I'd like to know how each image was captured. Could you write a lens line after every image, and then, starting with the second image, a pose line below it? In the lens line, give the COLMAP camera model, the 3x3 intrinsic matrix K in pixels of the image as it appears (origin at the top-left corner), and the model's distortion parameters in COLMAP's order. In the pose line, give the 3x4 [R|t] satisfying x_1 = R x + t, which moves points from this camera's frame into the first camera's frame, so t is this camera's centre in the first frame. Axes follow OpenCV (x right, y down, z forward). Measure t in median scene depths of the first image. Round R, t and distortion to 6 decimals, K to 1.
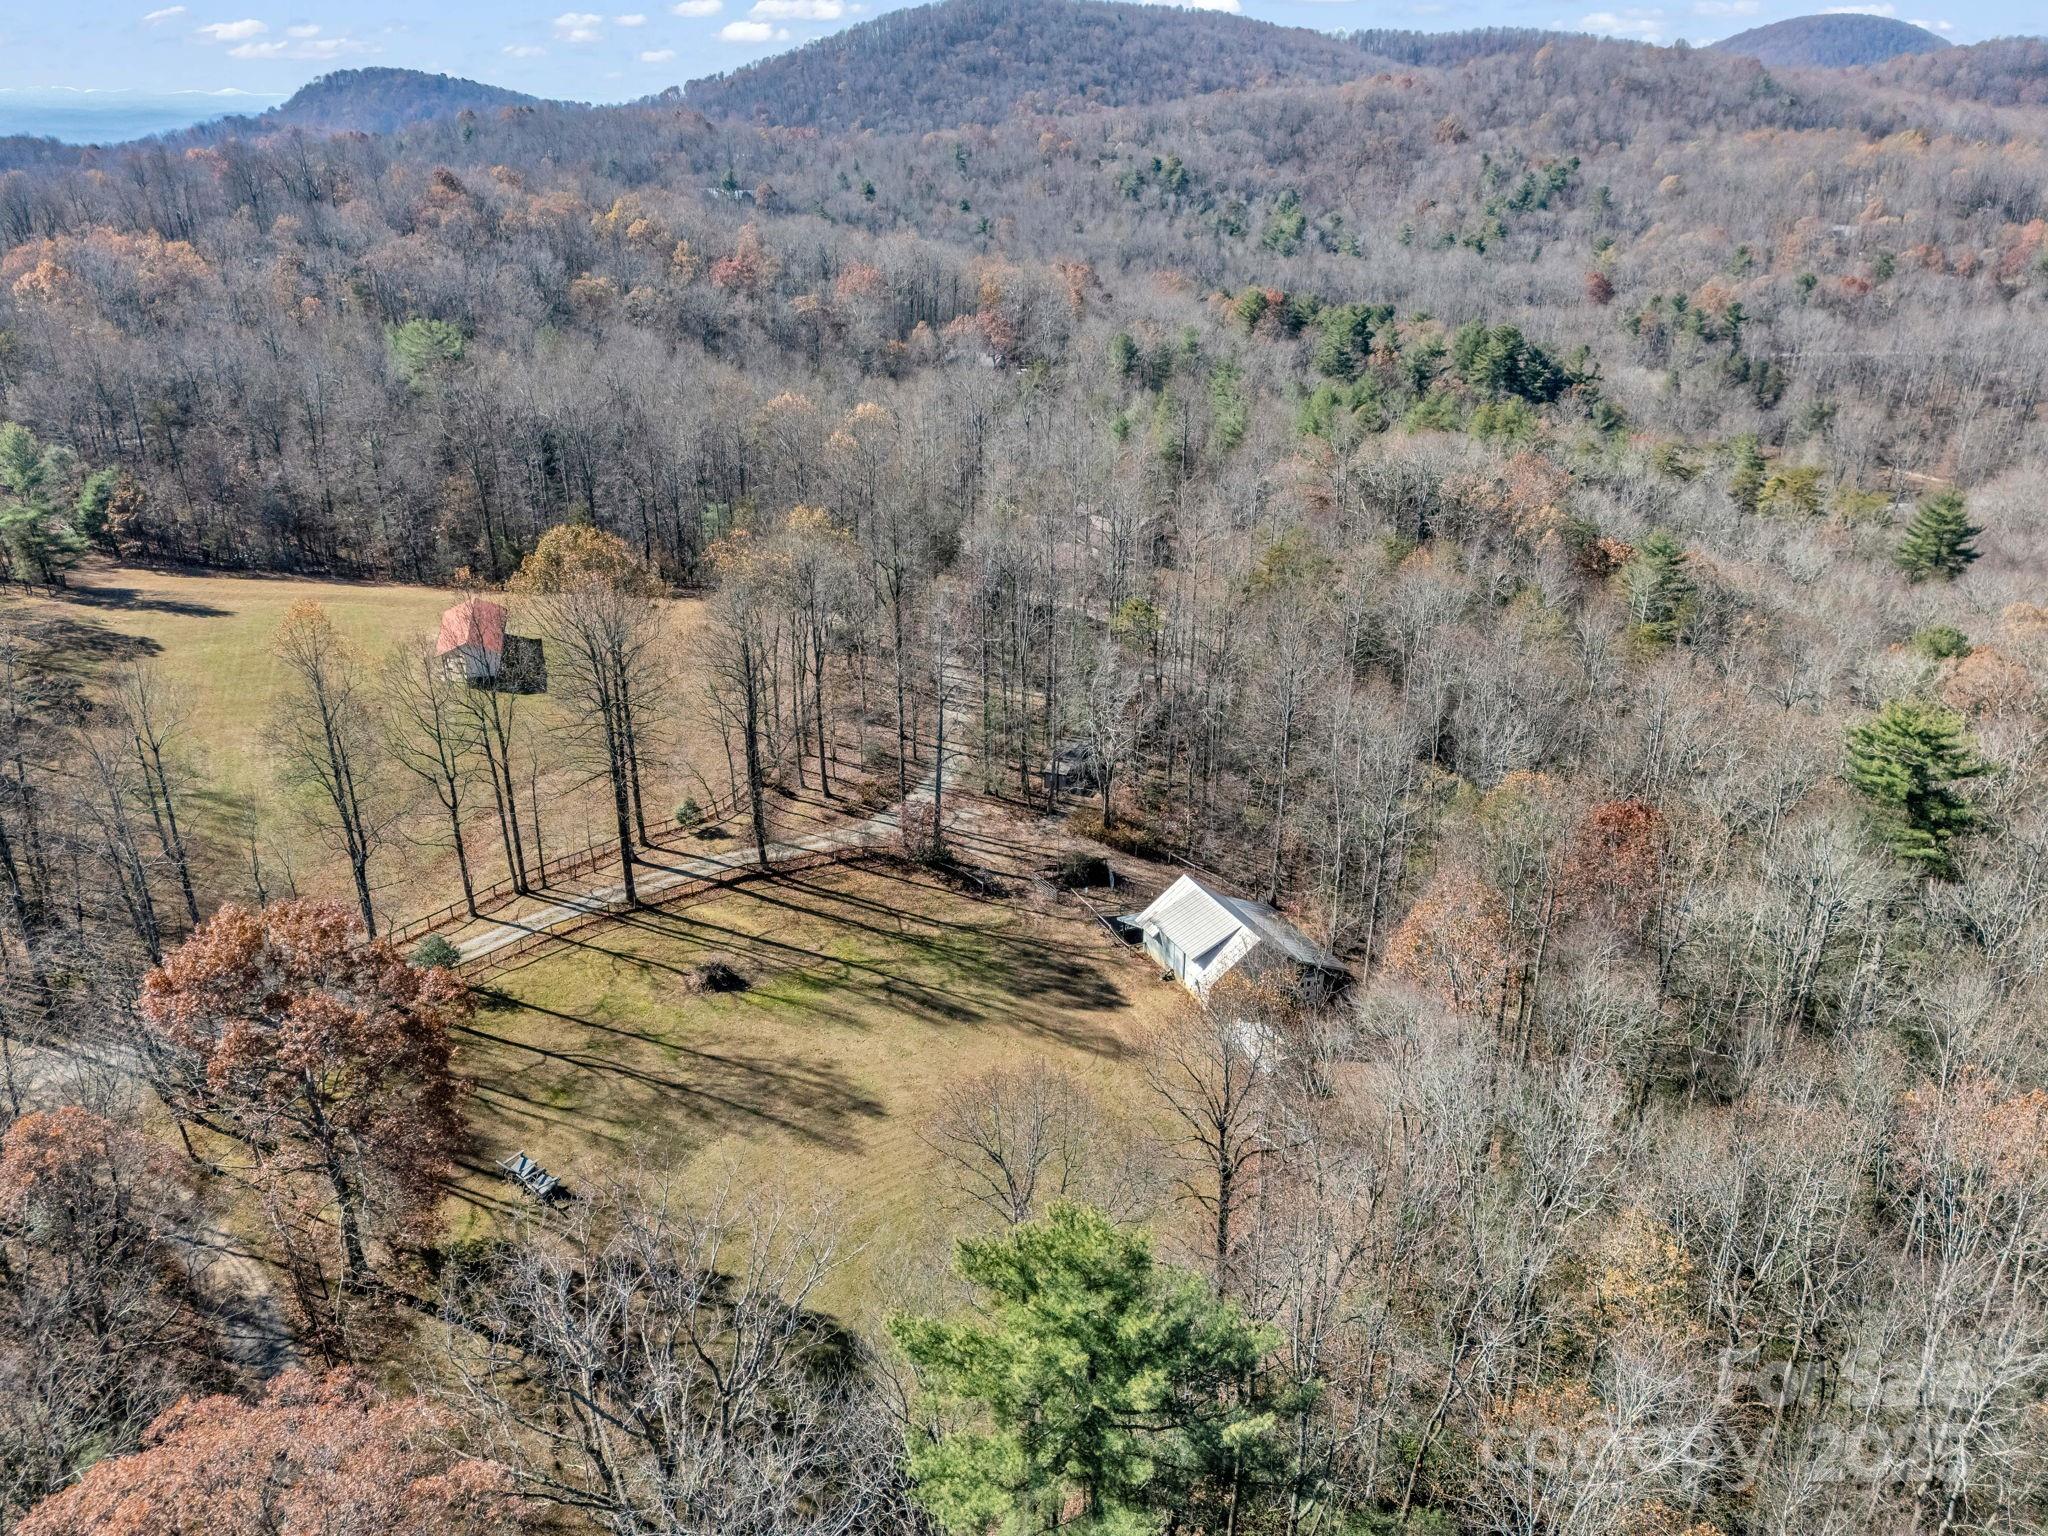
lens RADIAL K [[1478.8, 0, 1024.0], [0, 1478.8, 768.0], [0, 0, 1]] dist [0.062874, -0.057168]
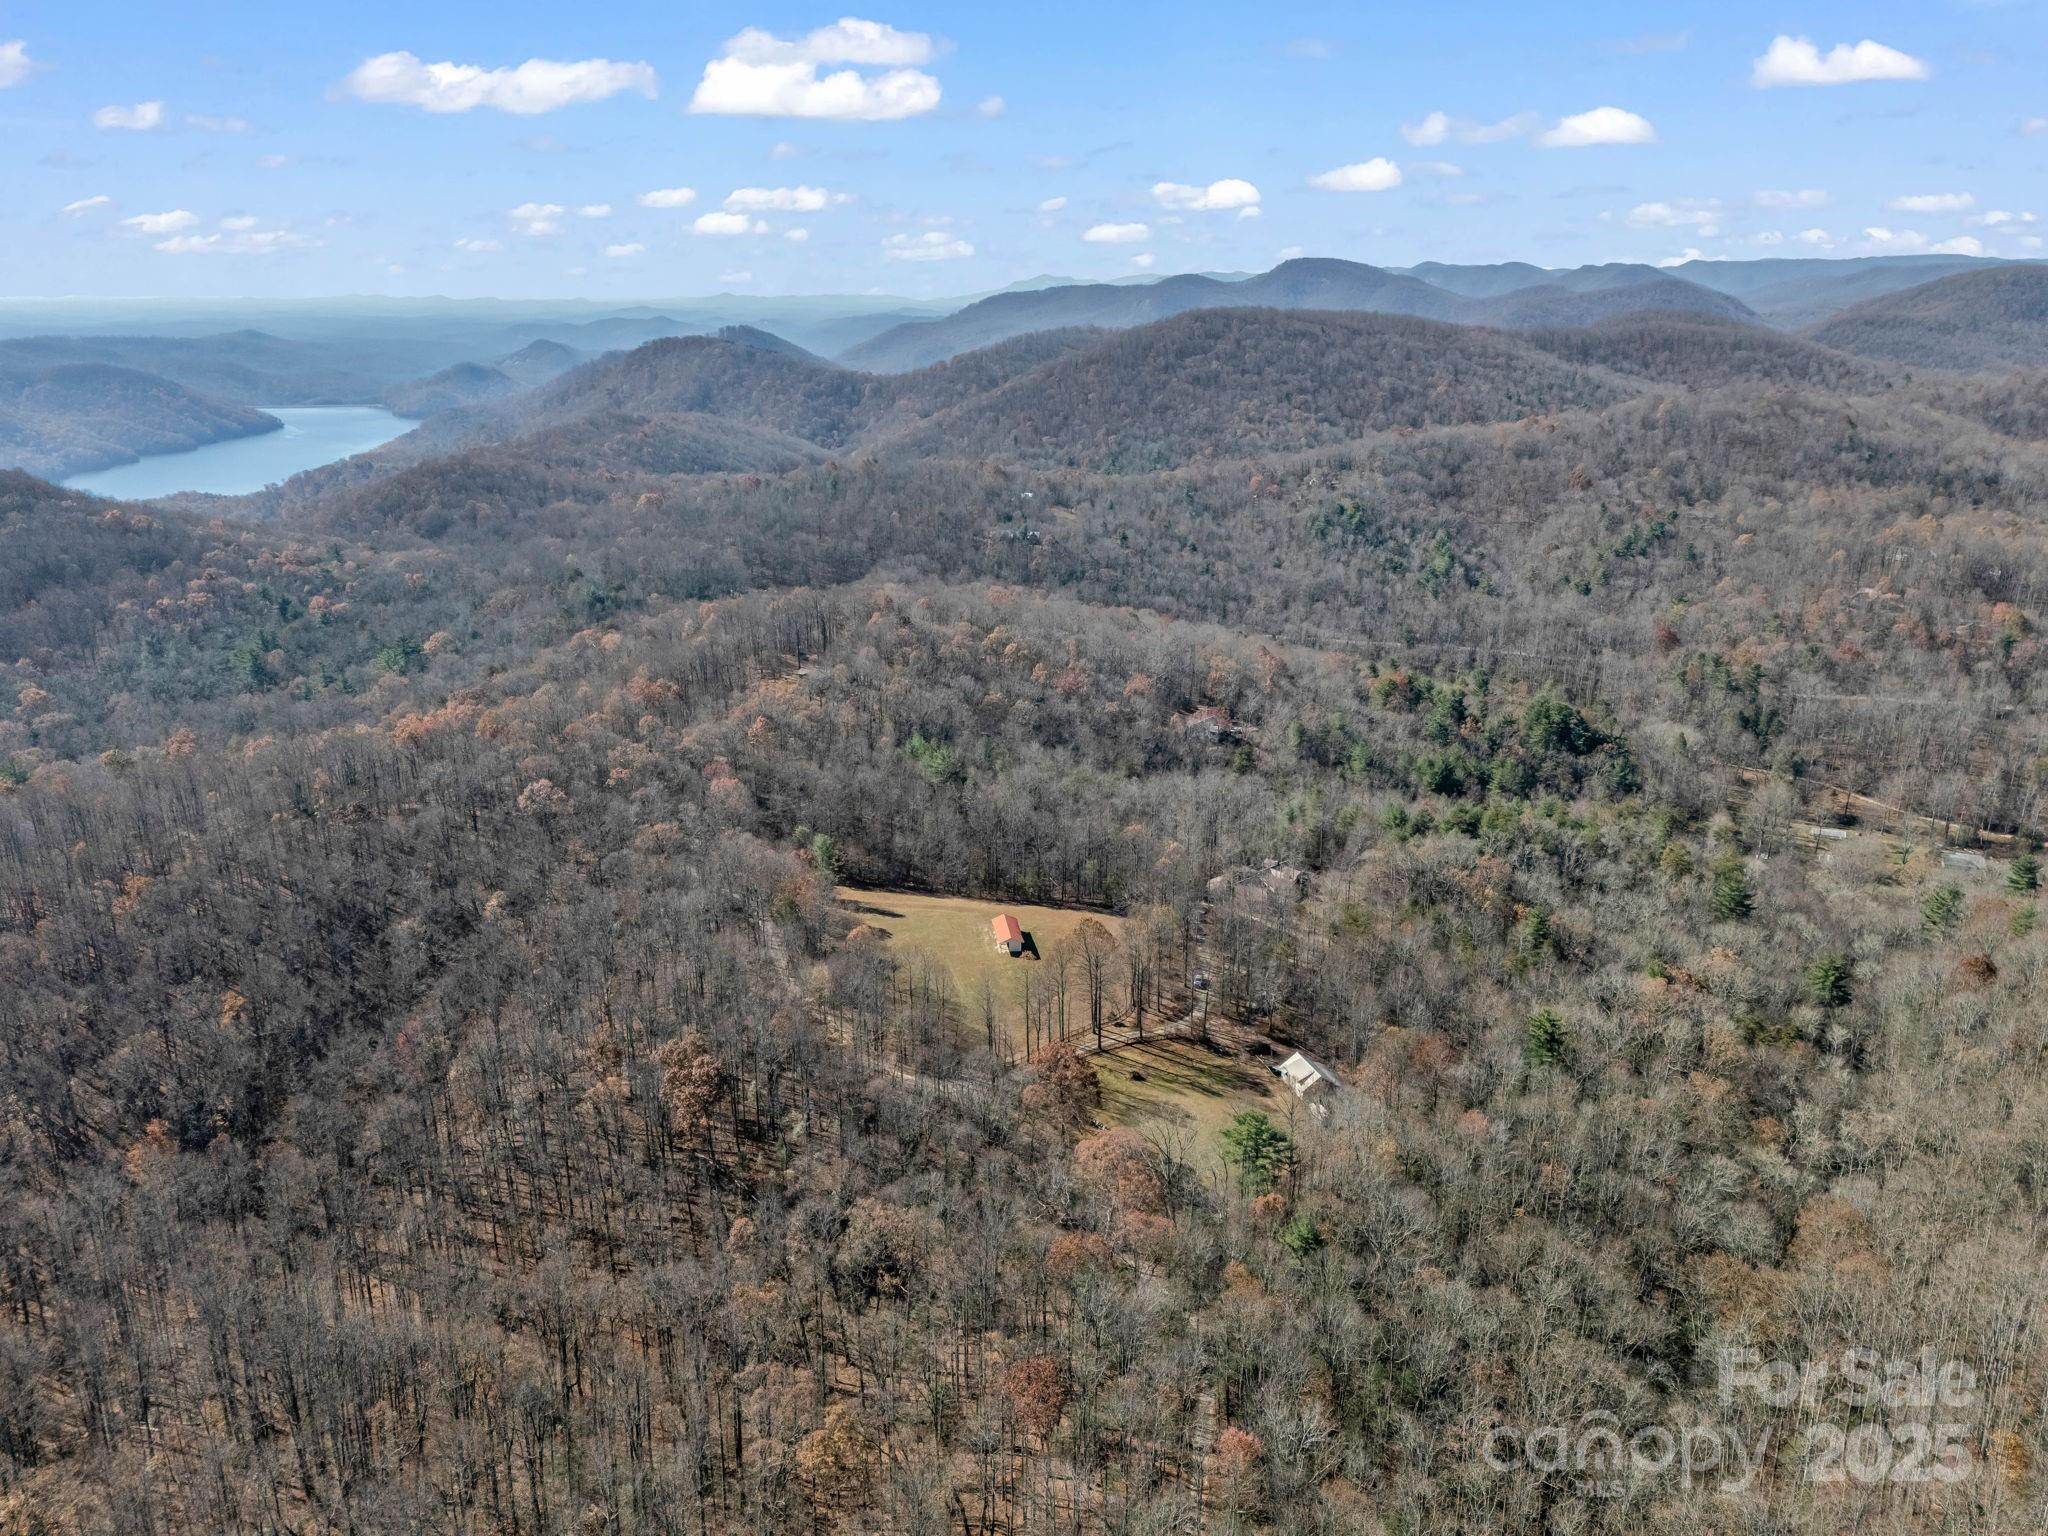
lens RADIAL K [[1532.0, 0, 1024.0], [0, 1532.0, 768.0], [0, 0, 1]] dist [0.080832, -0.133842]
pose [[0.991584, 0.039665, -0.123240, -0.023259], [-0.052597, 0.993236, -0.103520, -0.047172], [0.118301, 0.109131, 0.986963, -0.708676]]
